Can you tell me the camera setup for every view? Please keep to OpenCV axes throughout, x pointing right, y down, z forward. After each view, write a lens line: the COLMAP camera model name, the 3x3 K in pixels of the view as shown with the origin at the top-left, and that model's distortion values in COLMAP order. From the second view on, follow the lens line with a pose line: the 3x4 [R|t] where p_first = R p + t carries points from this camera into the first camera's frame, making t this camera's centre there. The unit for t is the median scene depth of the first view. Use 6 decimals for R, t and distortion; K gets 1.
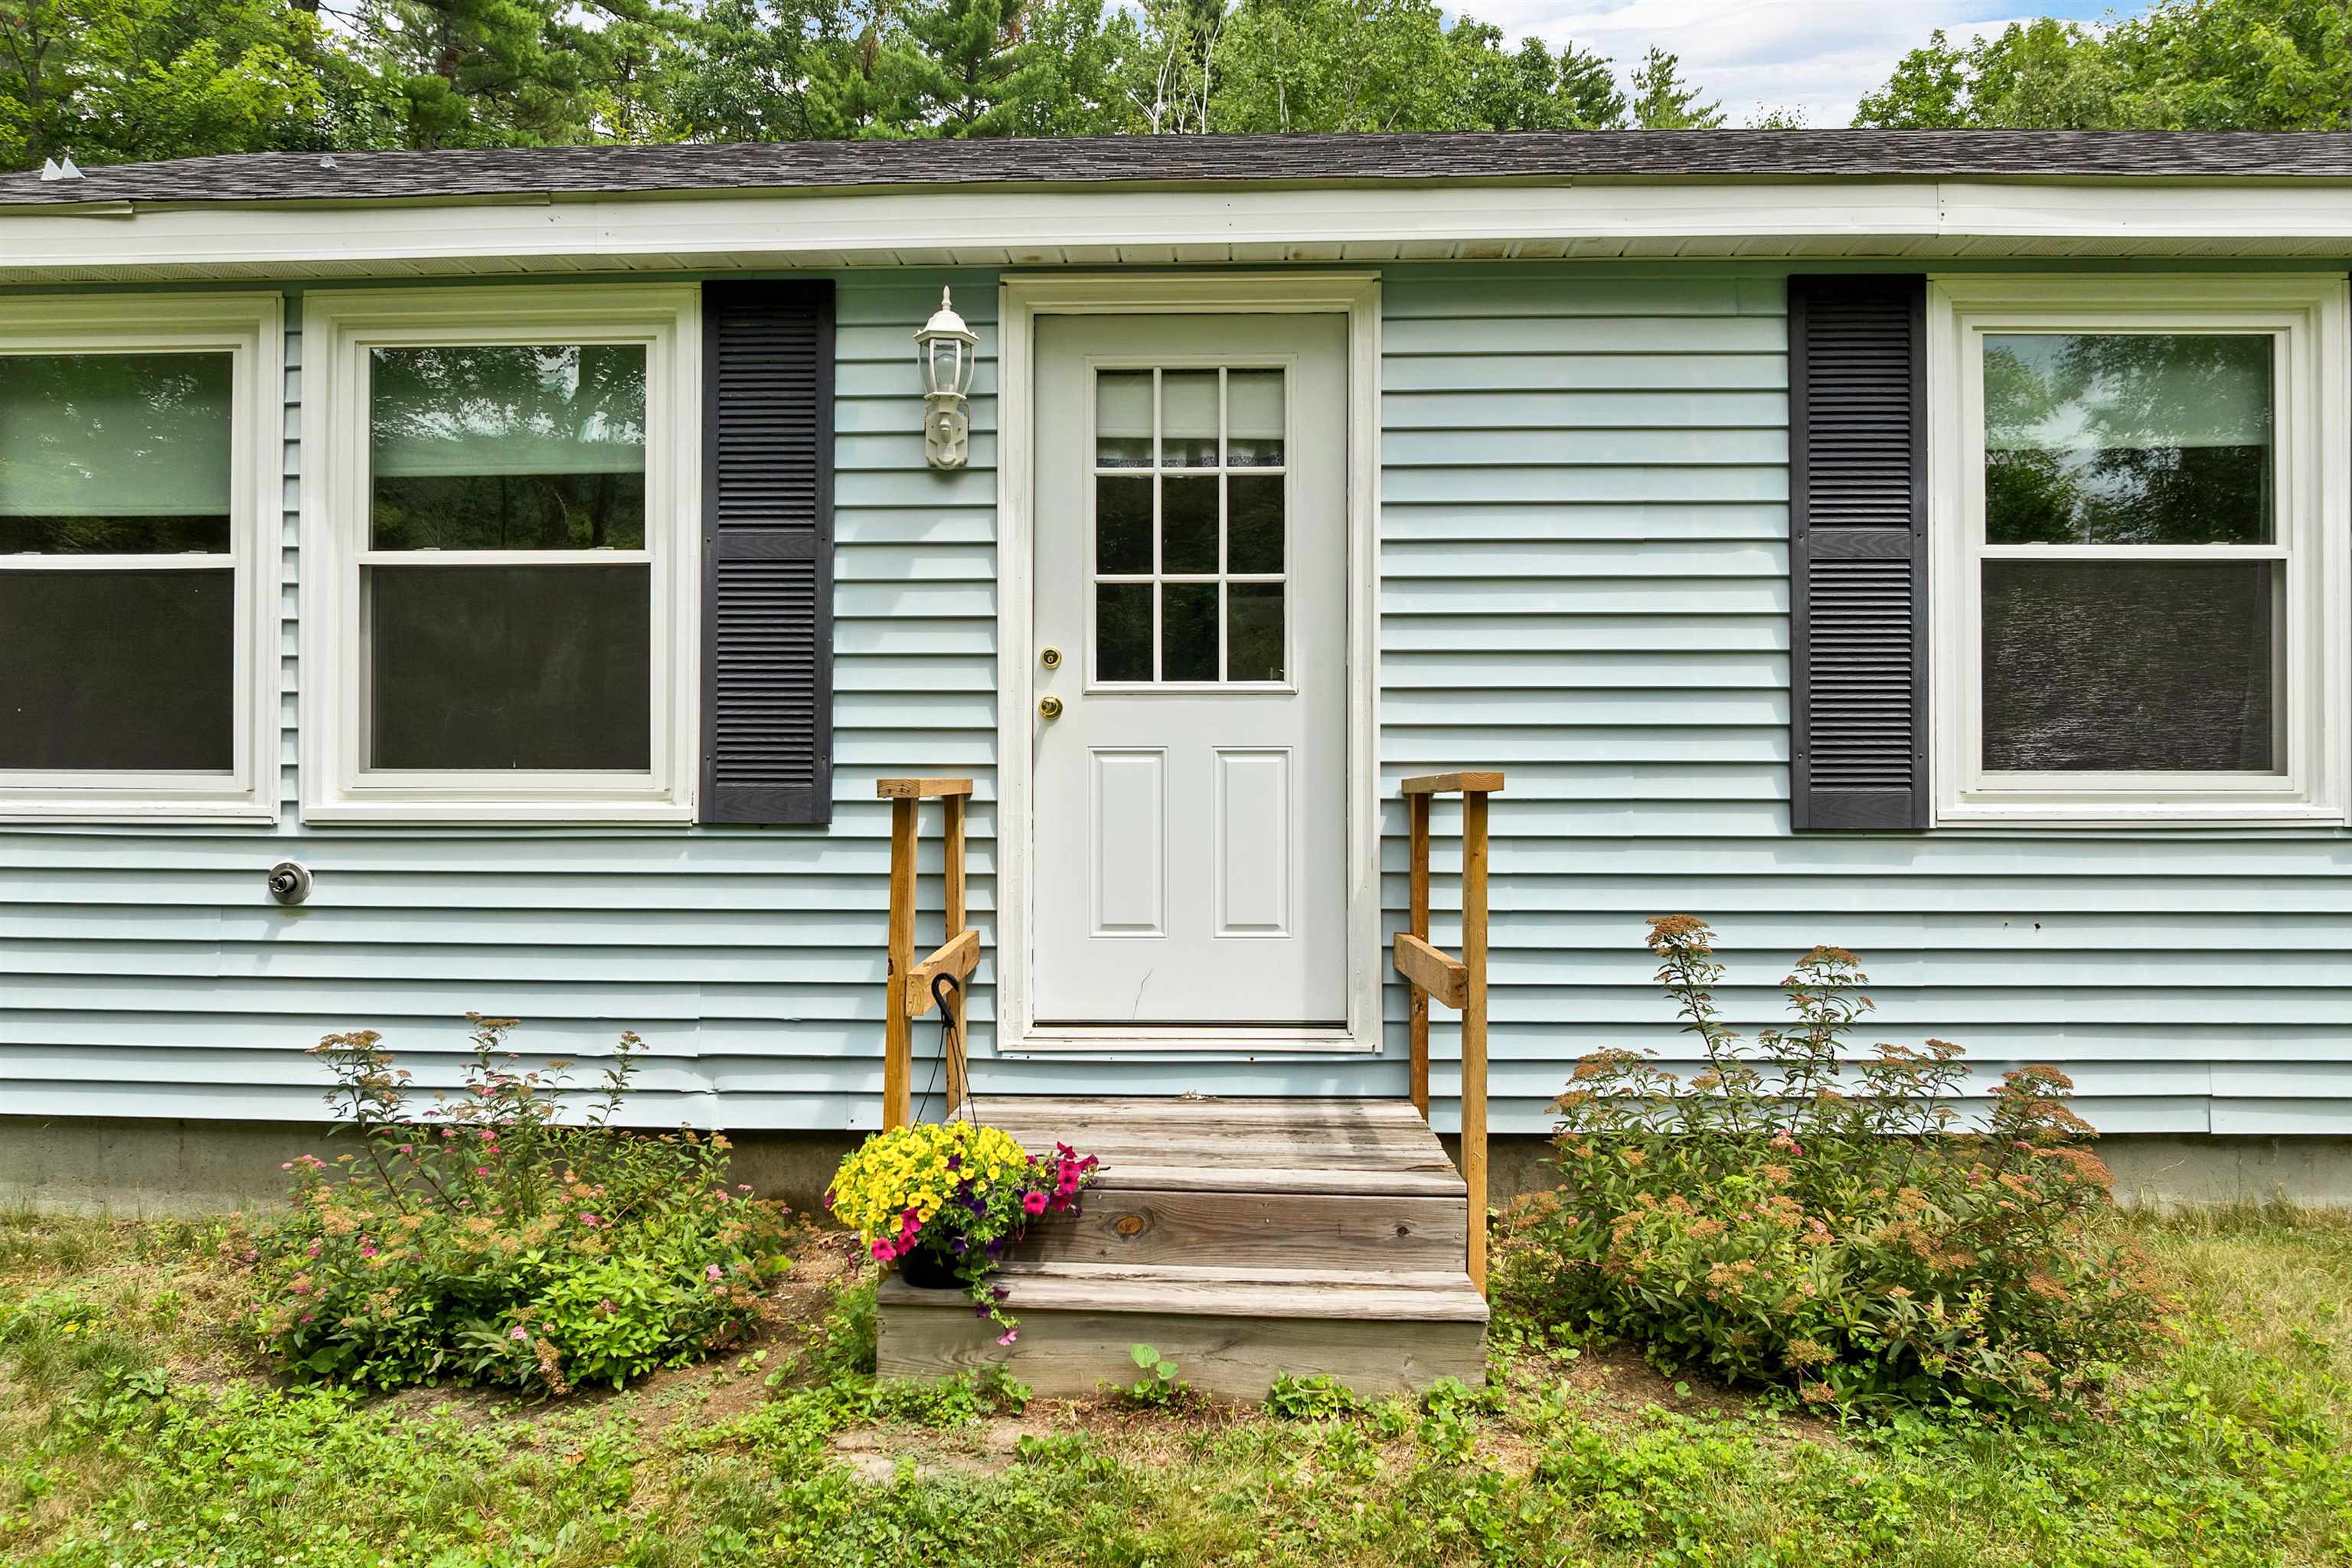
lens RADIAL K [[1690.0, 0, 1177.9], [0, 1690.0, 790.4], [0, 0, 1]] dist [-0.037504, 0.002696]
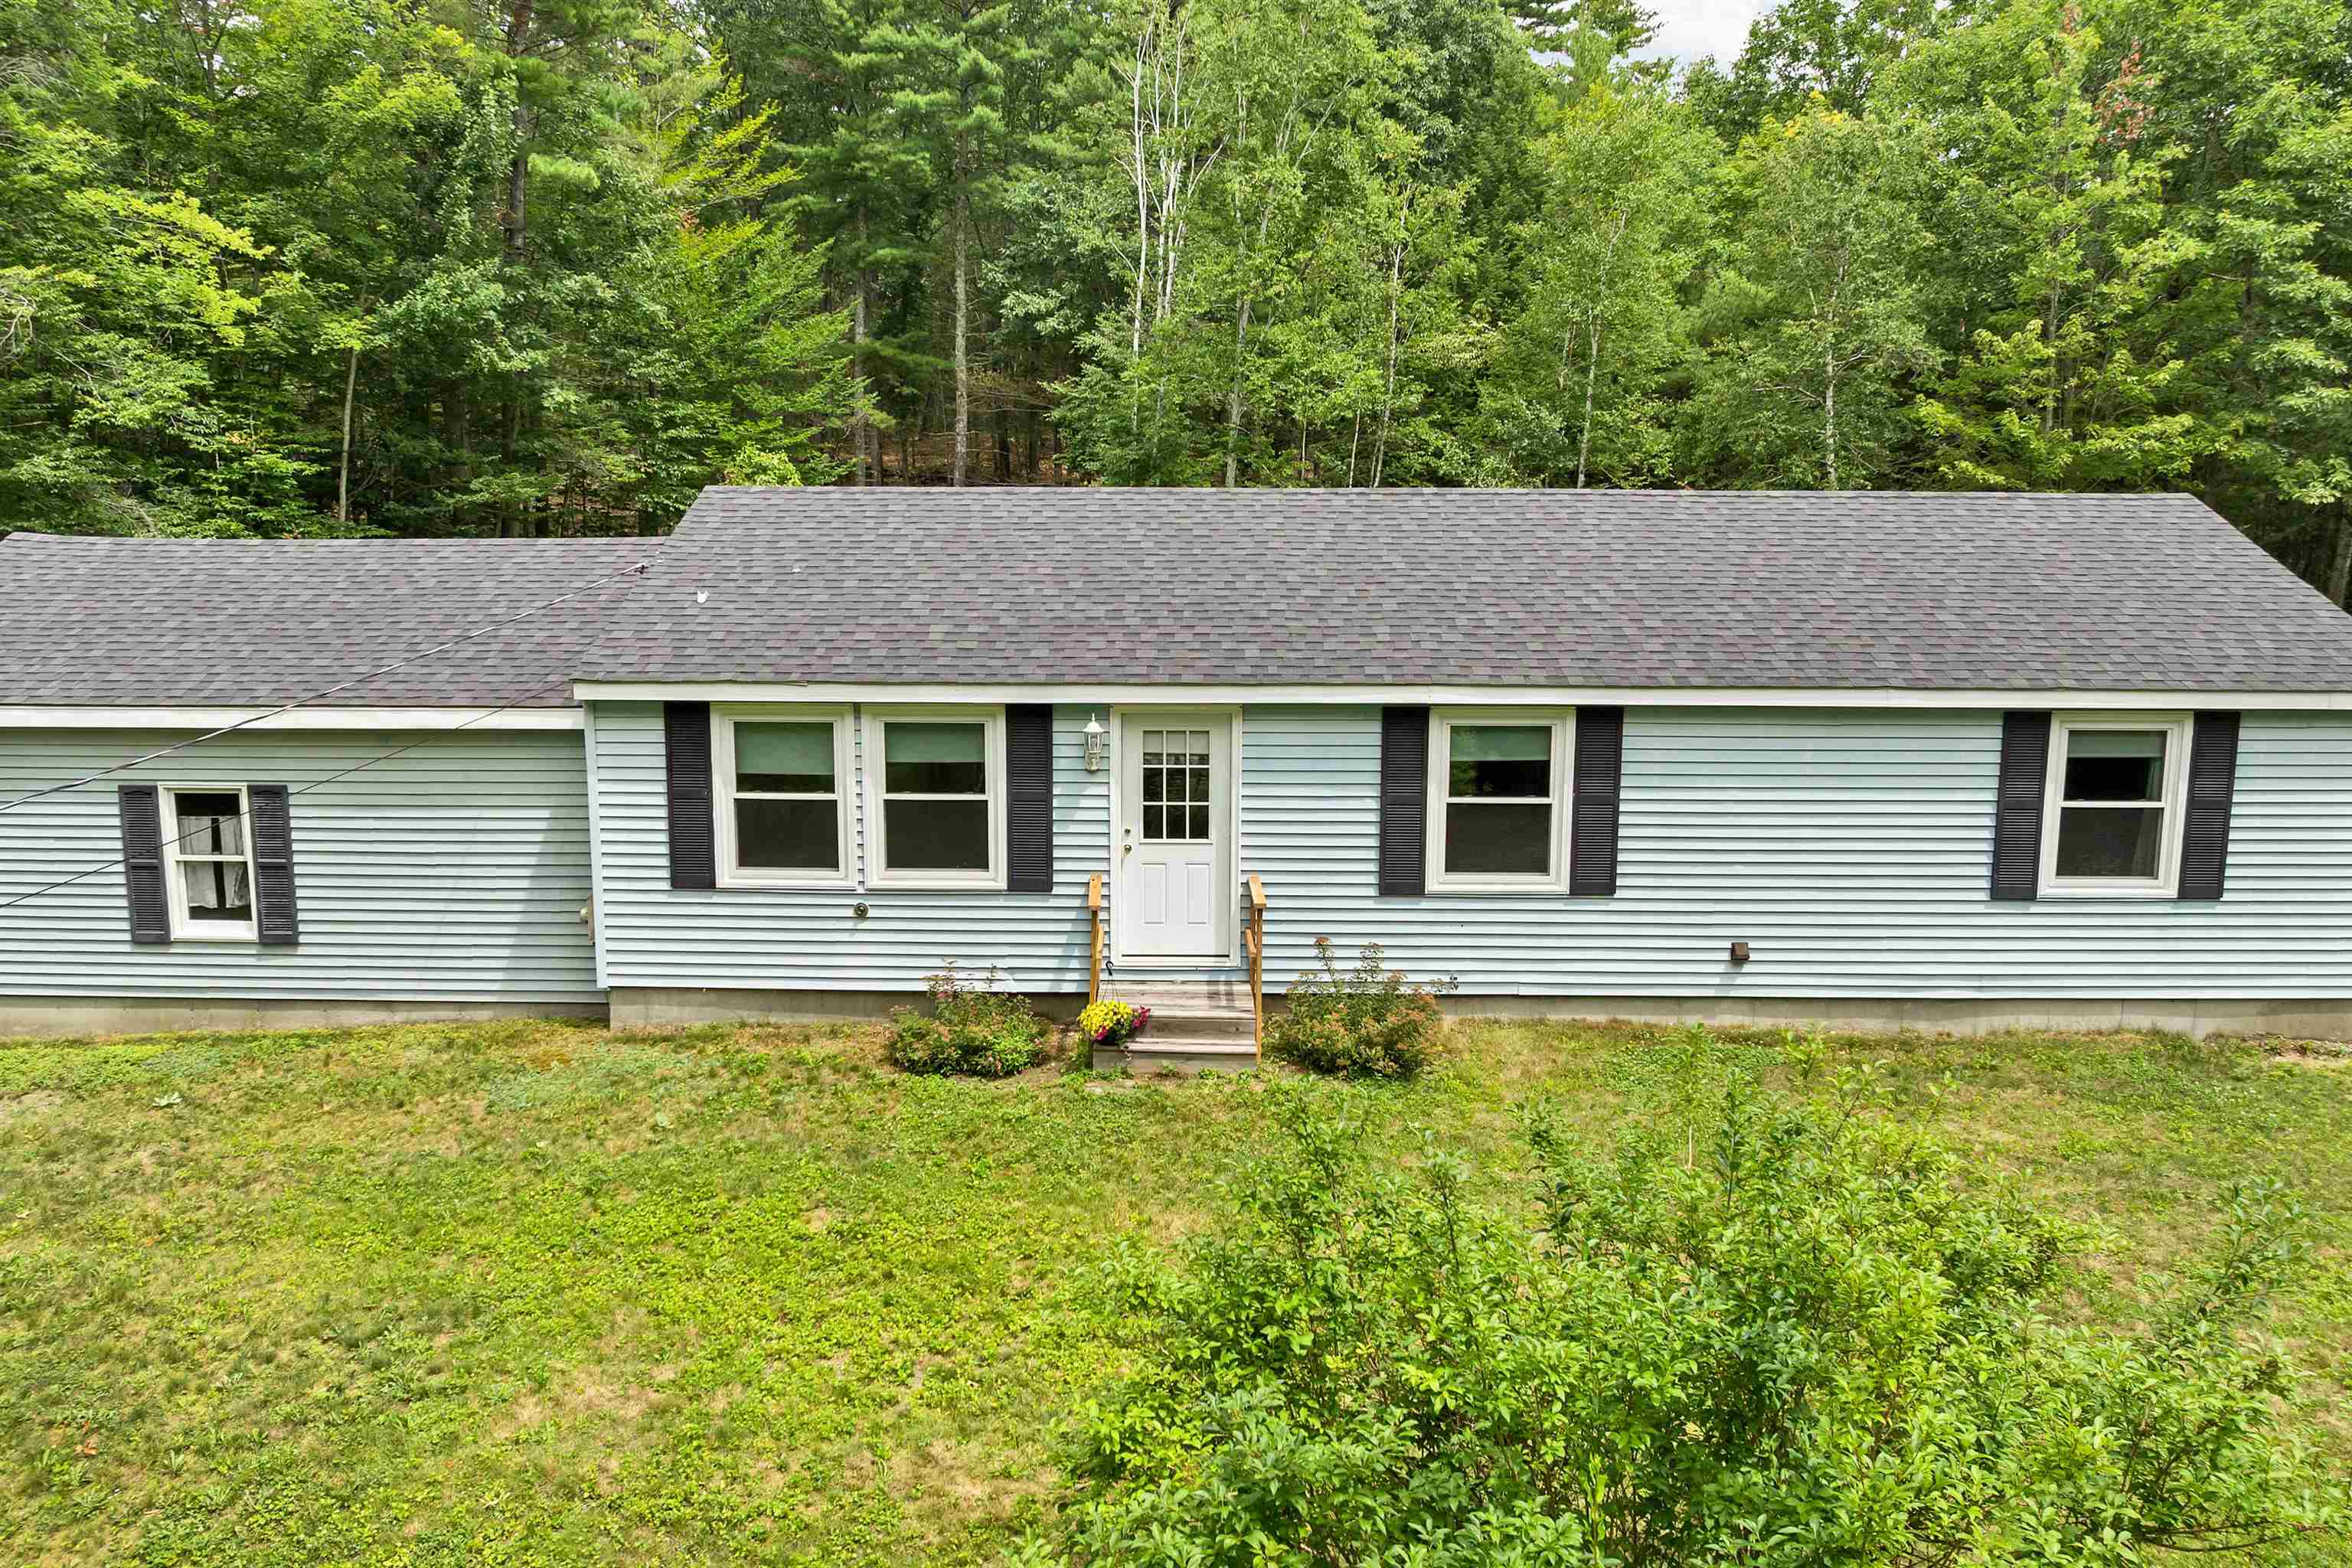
lens RADIAL K [[1690.0, 0, 1177.7], [0, 1690.0, 788.6], [0, 0, 1]] dist [-0.037504, 0.002696]
pose [[0.999832, -0.000606, 0.018324, -0.043489], [-0.002054, 0.989463, 0.144769, -0.577528], [-0.018218, -0.144782, 0.989296, -1.869791]]
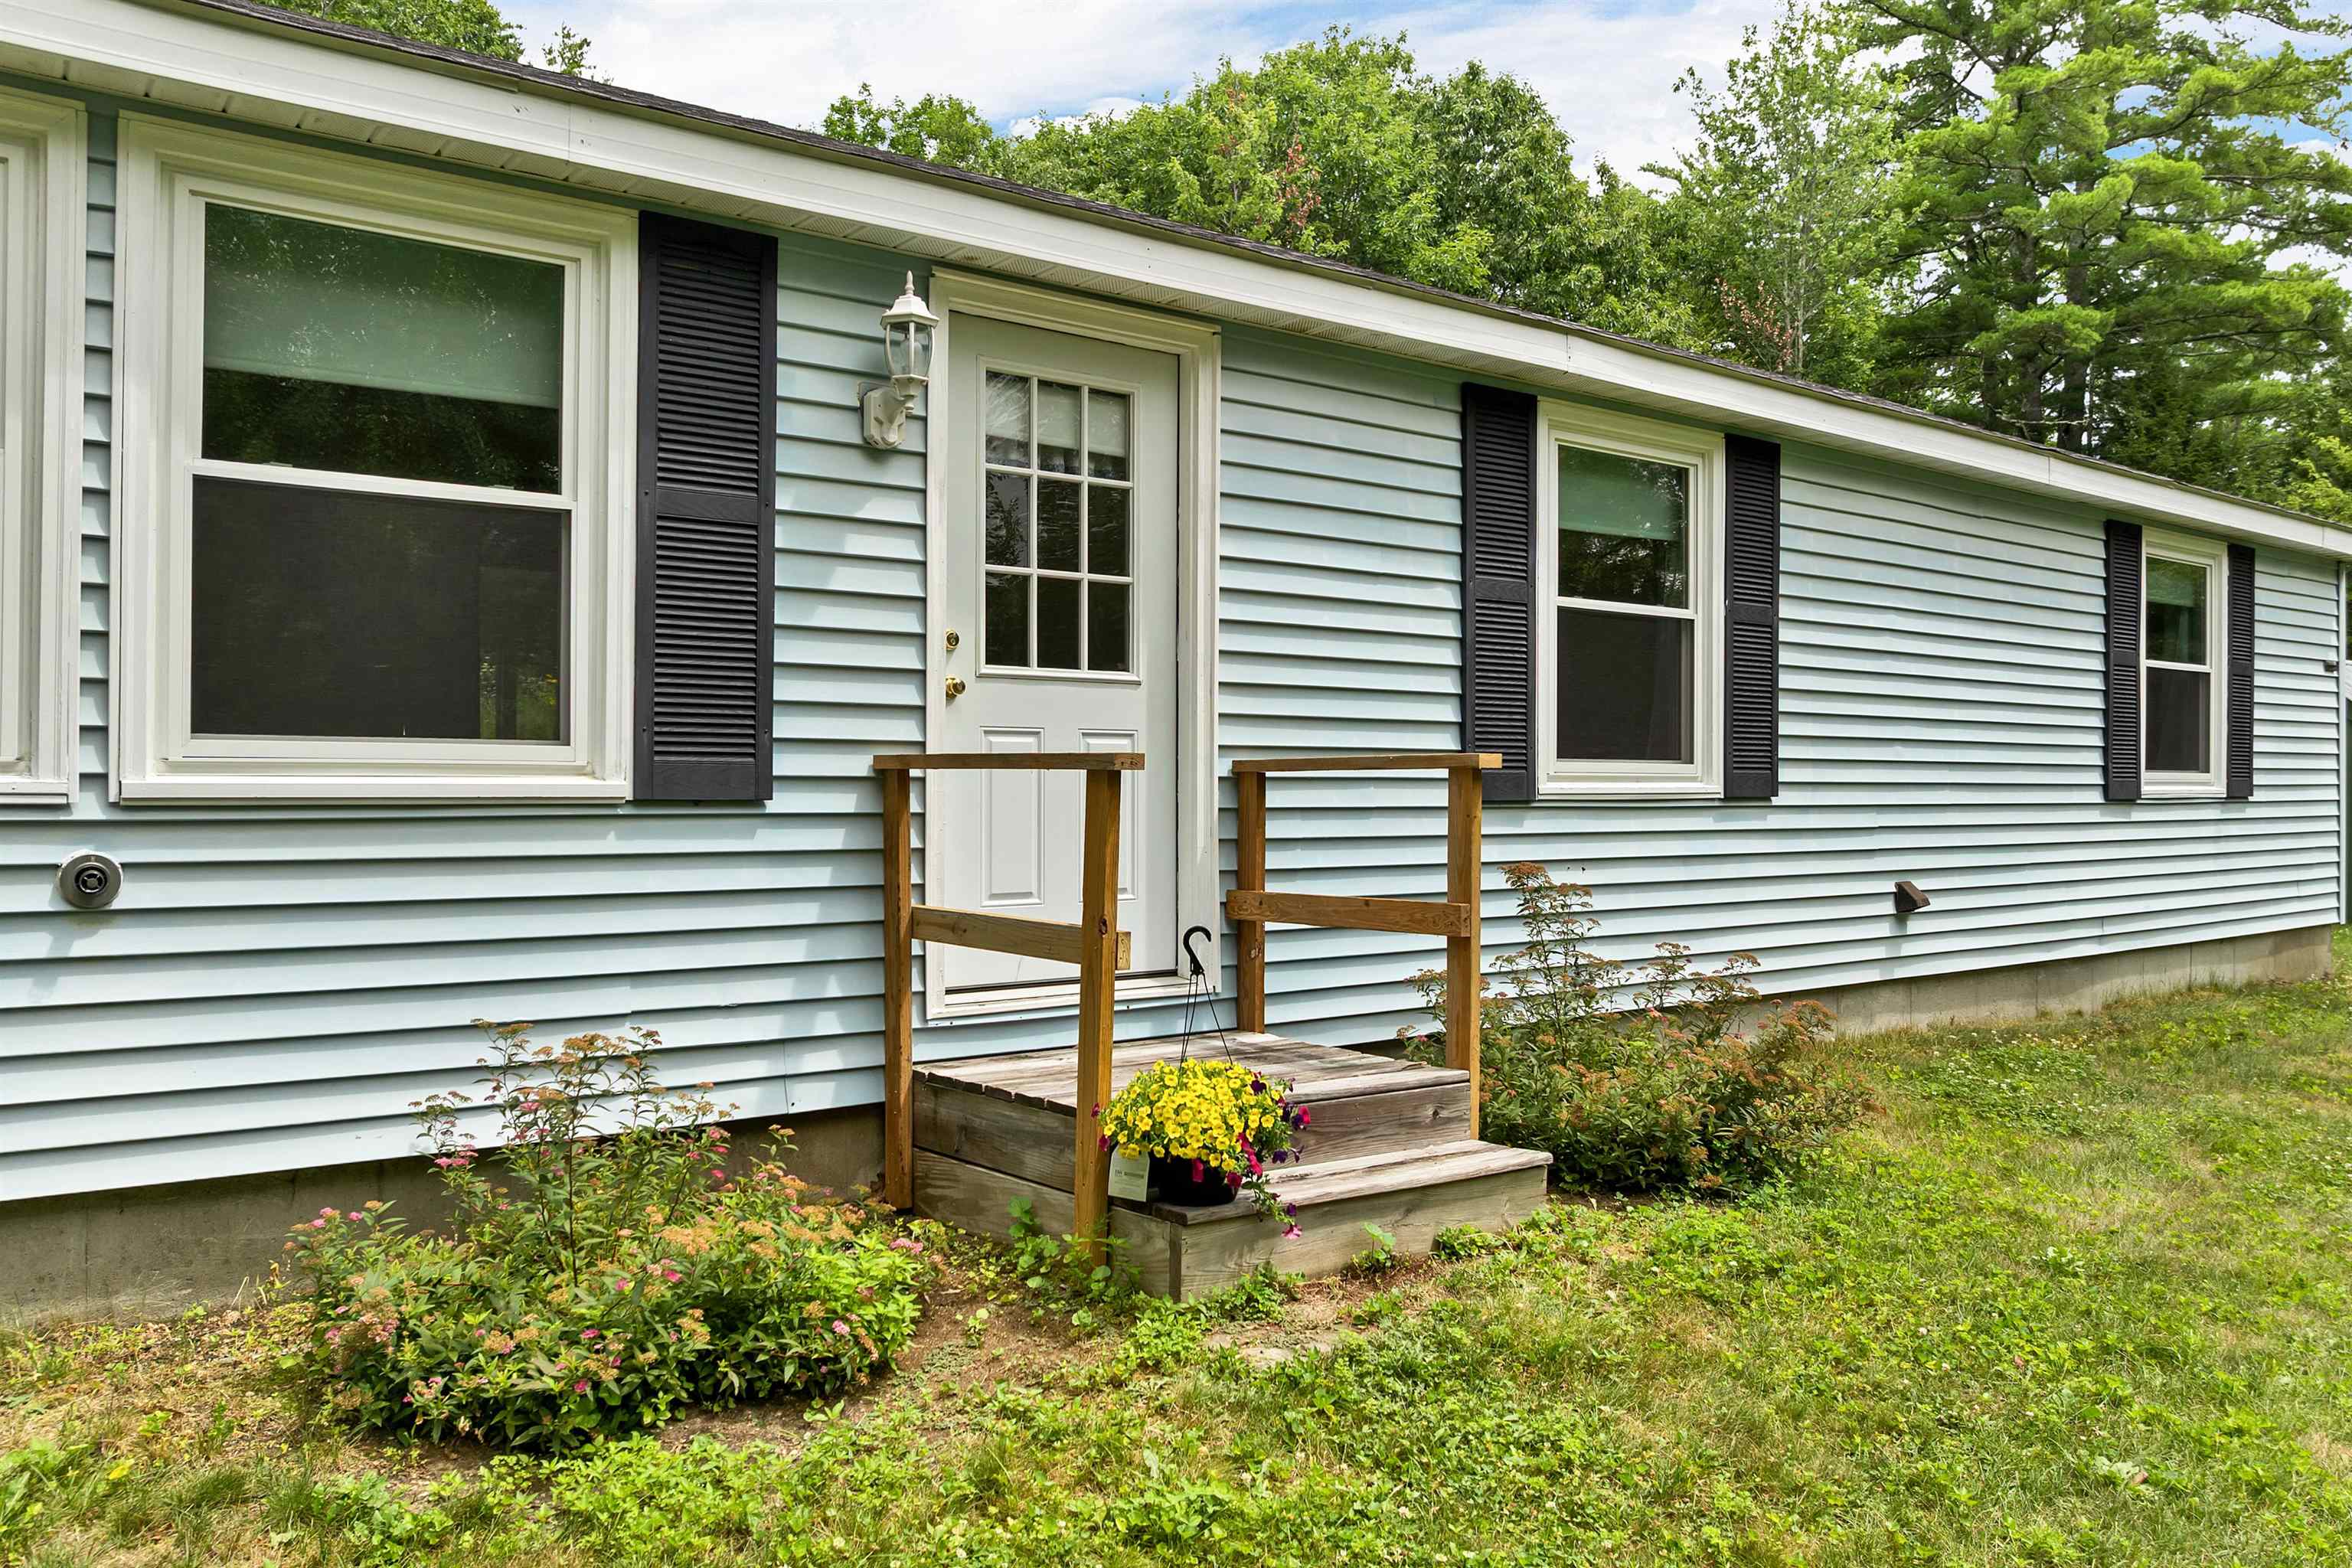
lens RADIAL K [[1690.0, 0, 1185.1], [0, 1690.0, 796.0], [0, 0, 1]] dist [-0.037504, 0.002696]
pose [[0.780730, -0.002261, 0.624864, -0.625617], [-0.002336, 0.999976, 0.006538, 0.010564], [-0.624864, -0.006564, 0.780706, 0.096308]]
